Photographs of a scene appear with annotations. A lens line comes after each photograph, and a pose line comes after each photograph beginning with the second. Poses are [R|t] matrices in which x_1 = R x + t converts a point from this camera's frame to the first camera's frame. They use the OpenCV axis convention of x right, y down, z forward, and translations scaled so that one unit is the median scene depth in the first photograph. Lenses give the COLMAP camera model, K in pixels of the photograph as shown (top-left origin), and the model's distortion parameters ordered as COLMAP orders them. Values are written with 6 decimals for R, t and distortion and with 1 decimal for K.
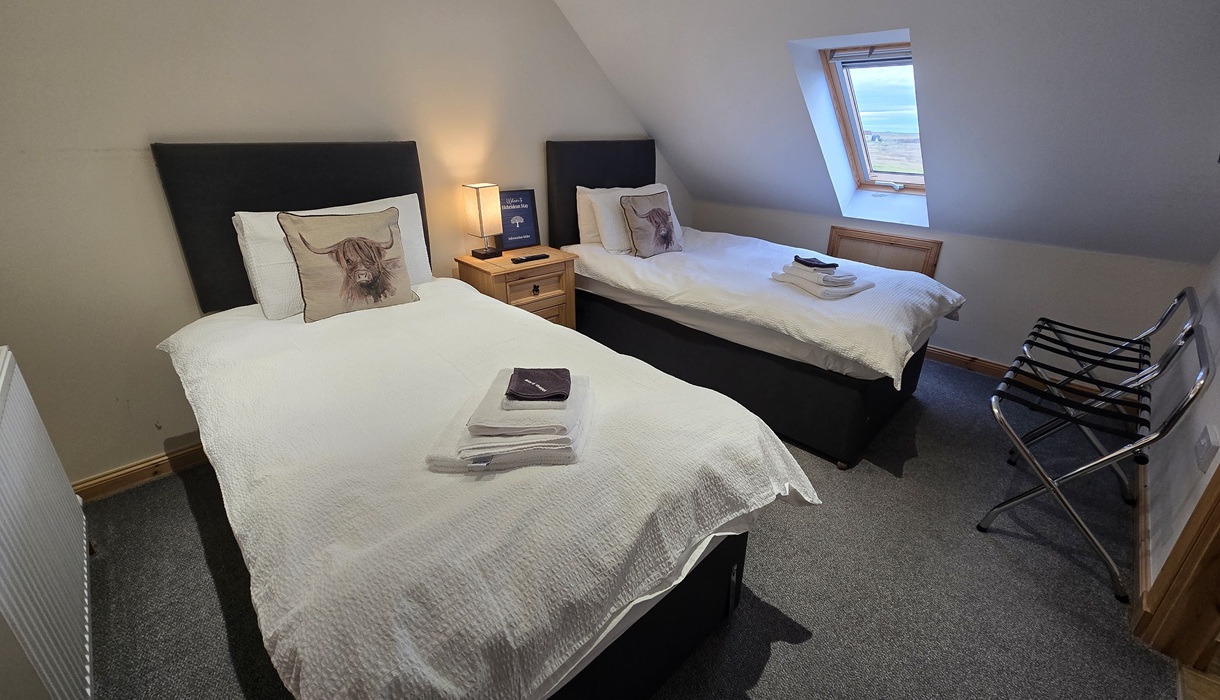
lens RADIAL K [[496.5, 0, 615.2], [0, 496.5, 314.1], [0, 0, 1]] dist [-0.001939, -0.000228]
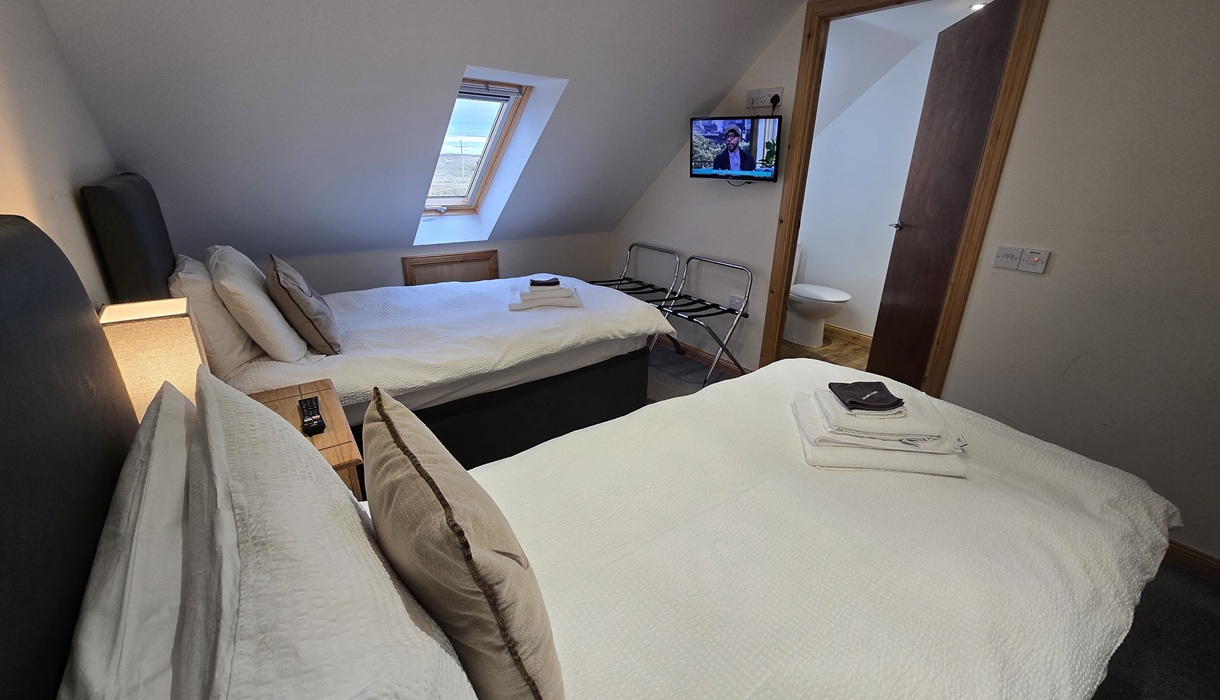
lens RADIAL K [[526.3, 0, 610.0], [0, 526.3, 350.0], [0, 0, 1]] dist [-0.000316, 0.000012]
pose [[0.120188, -0.349222, 0.929300, -0.680264], [0.324427, 0.898507, 0.295691, -0.254112], [-0.938244, 0.265951, 0.221286, 0.619214]]
